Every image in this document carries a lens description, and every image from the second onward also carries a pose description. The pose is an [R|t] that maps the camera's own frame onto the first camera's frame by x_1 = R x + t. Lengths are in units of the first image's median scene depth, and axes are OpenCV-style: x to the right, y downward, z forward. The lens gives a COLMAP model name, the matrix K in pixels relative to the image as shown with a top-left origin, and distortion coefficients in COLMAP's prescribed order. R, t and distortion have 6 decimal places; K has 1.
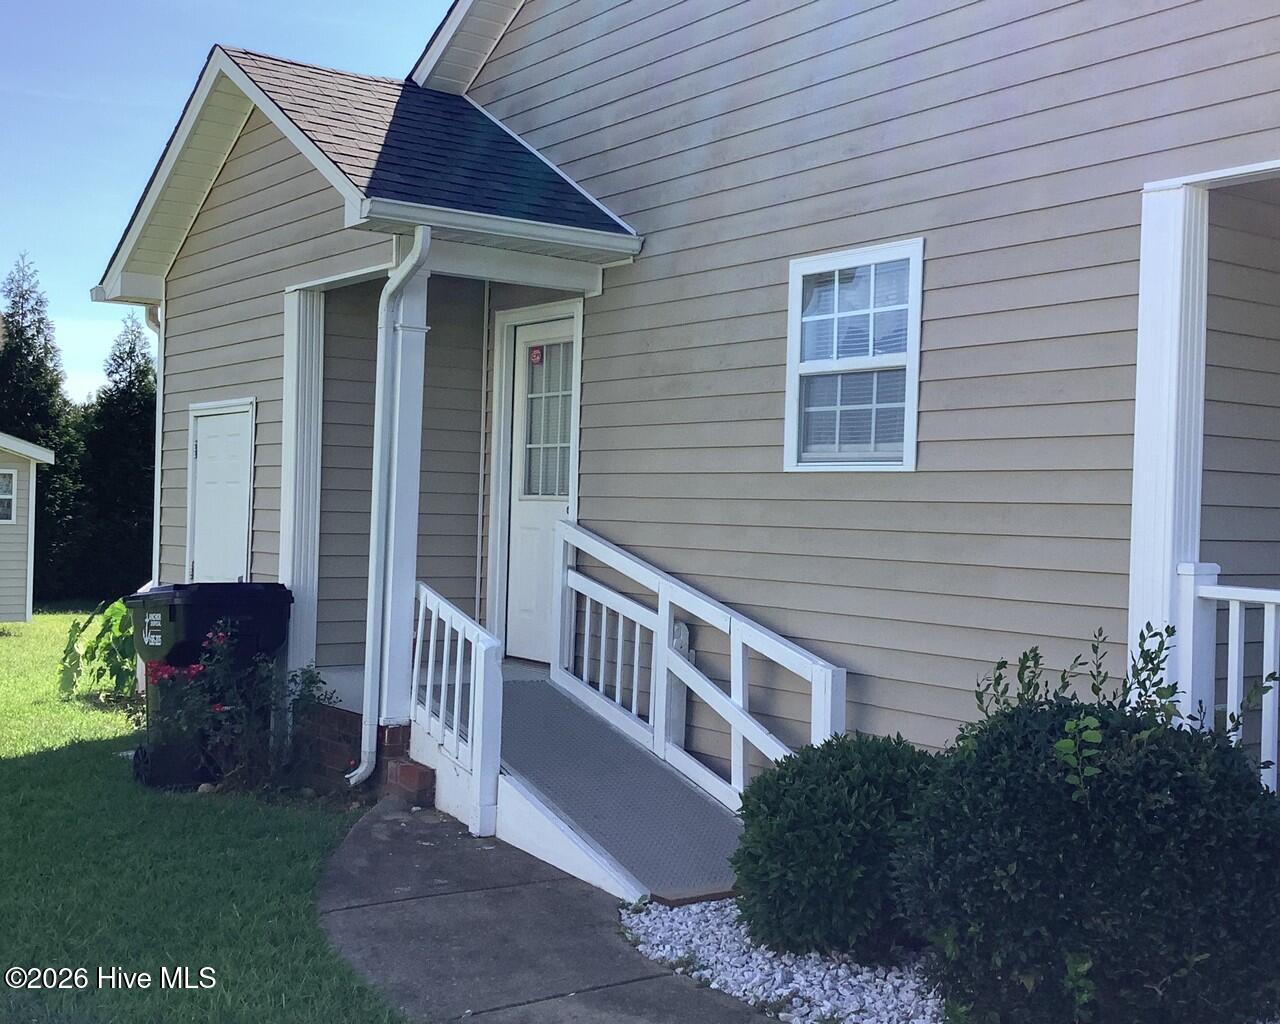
lens RADIAL K [[1511.4, 0, 640.0], [0, 1511.4, 512.0], [0, 0, 1]] dist [0.010365, 0.019135]
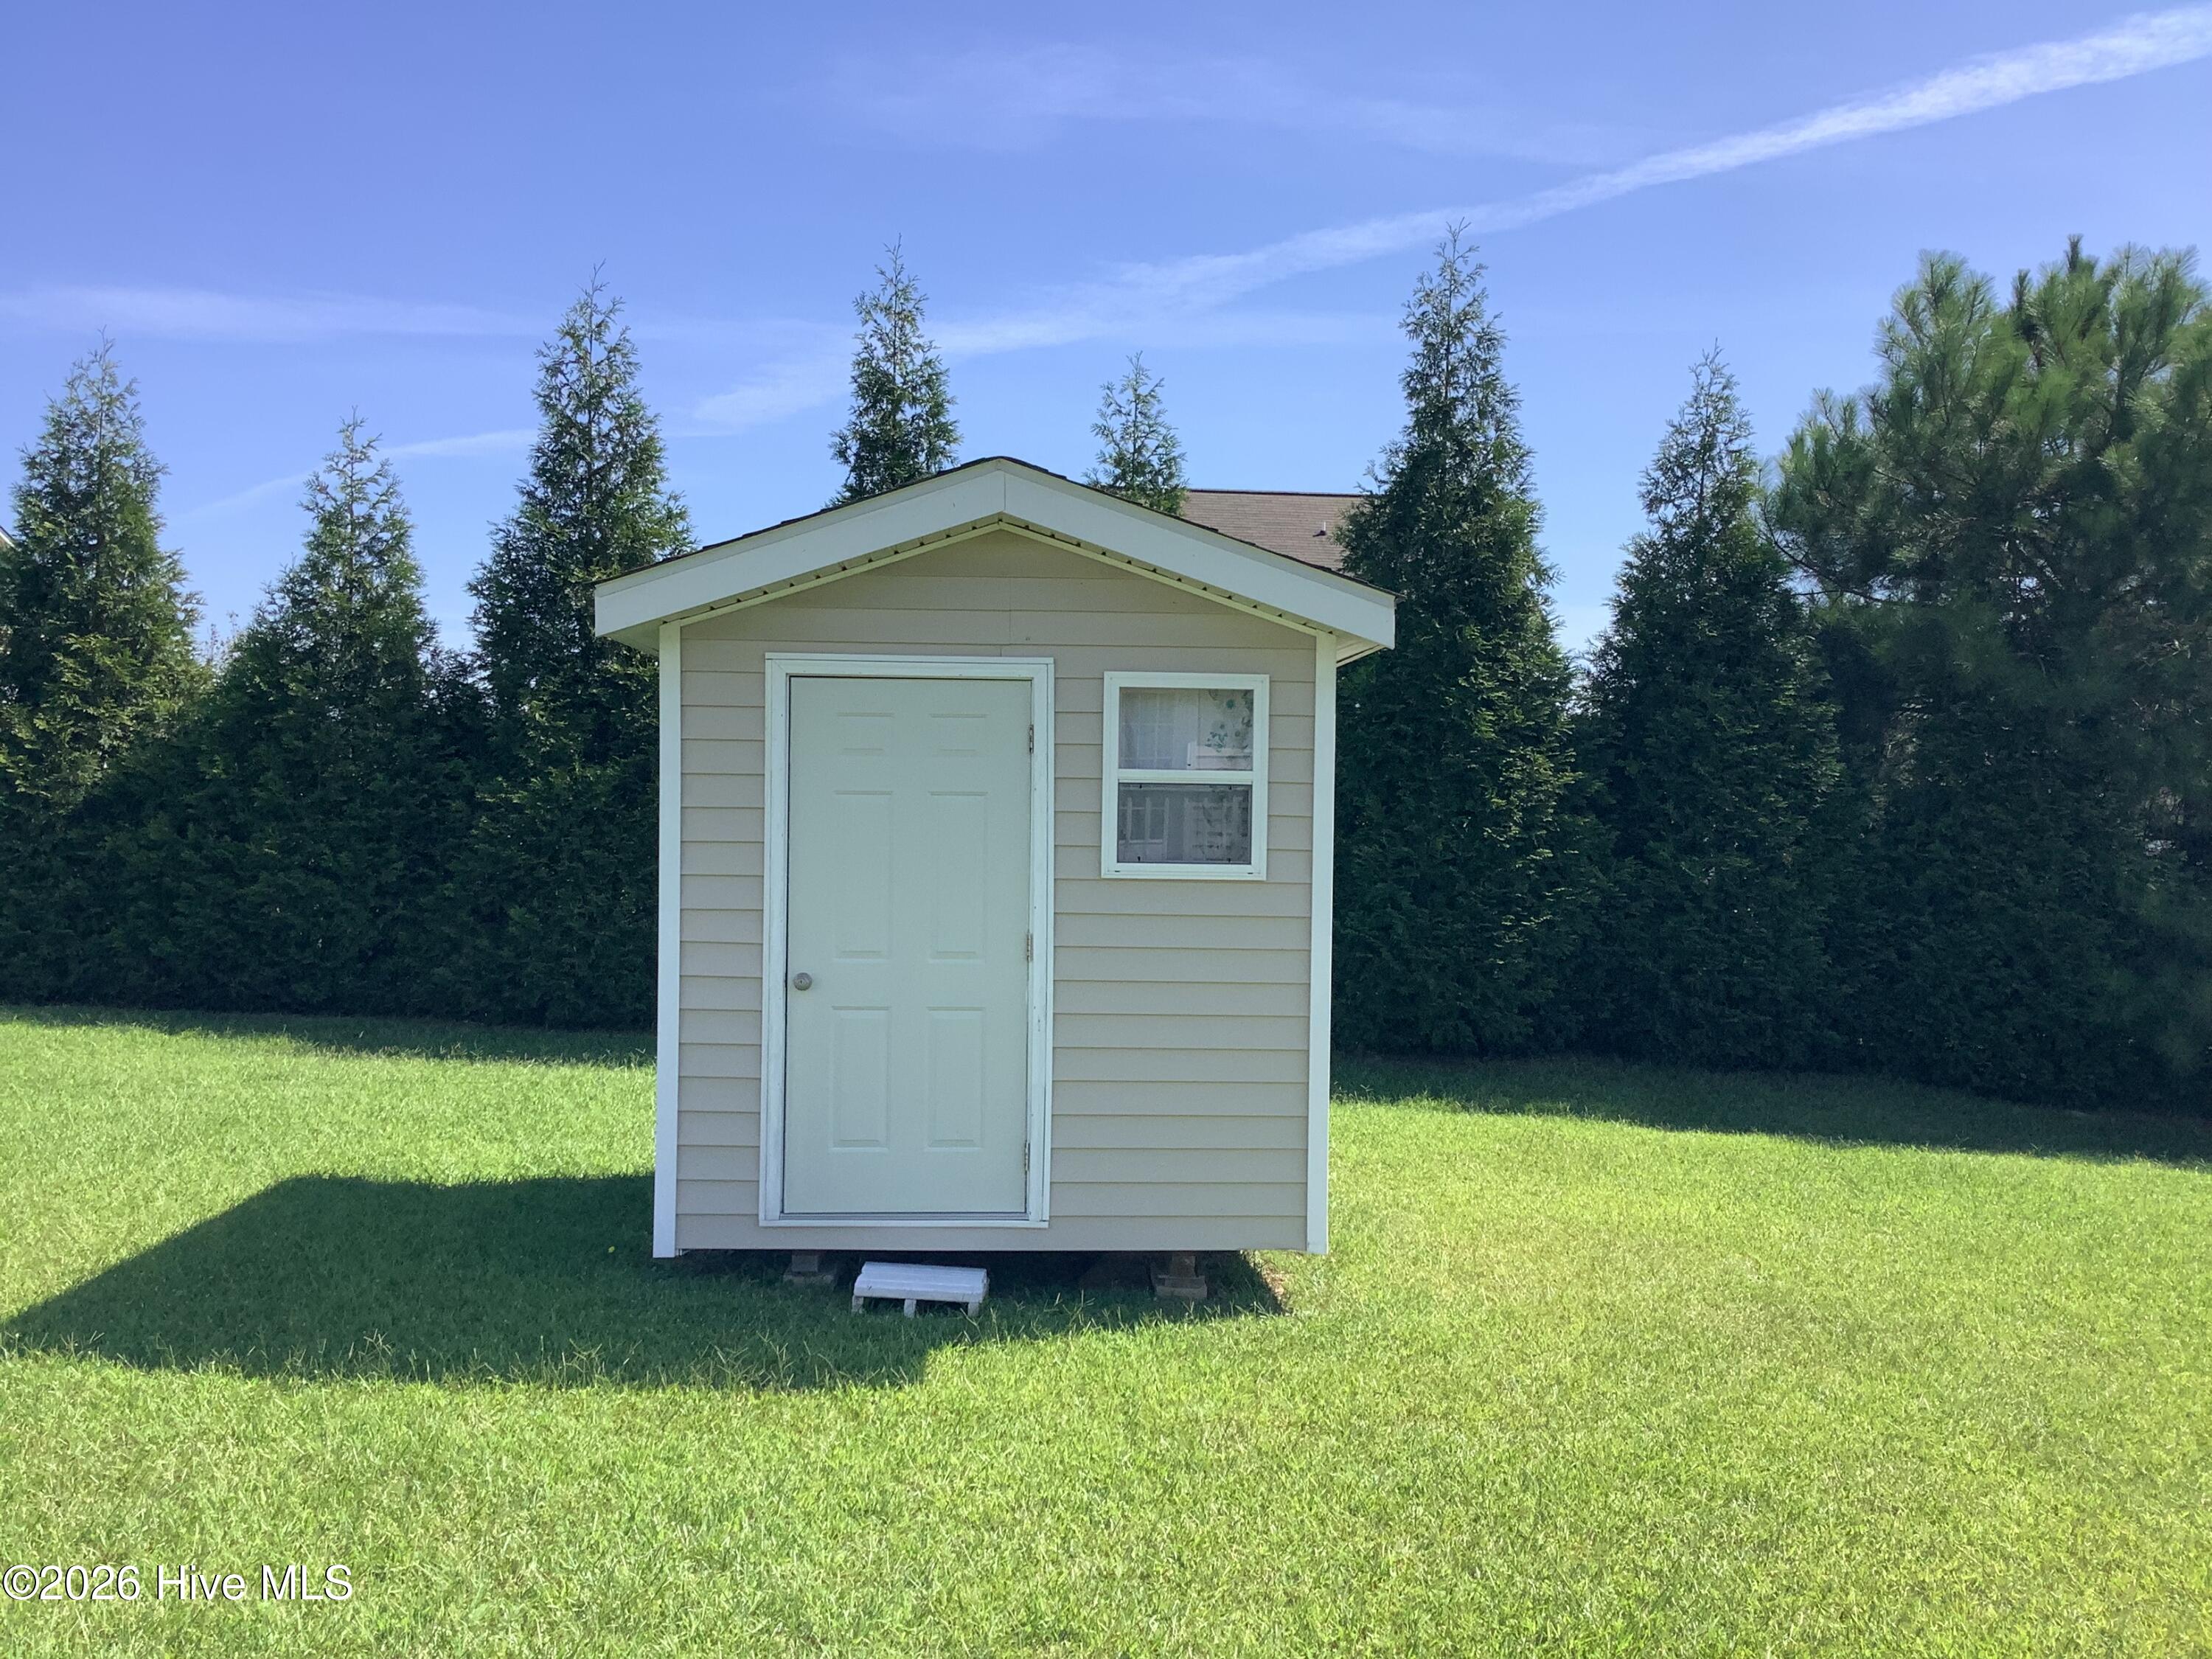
lens RADIAL K [[2009.3, 0, 1106.0], [0, 2009.3, 829.5], [0, 0, 1]] dist [0.169479, 0.002383]
pose [[0.819960, -0.002015, -0.572417, -0.160777], [-0.002907, 0.999966, -0.007684, 0.001422], [0.572414, 0.007964, 0.819926, 0.480461]]
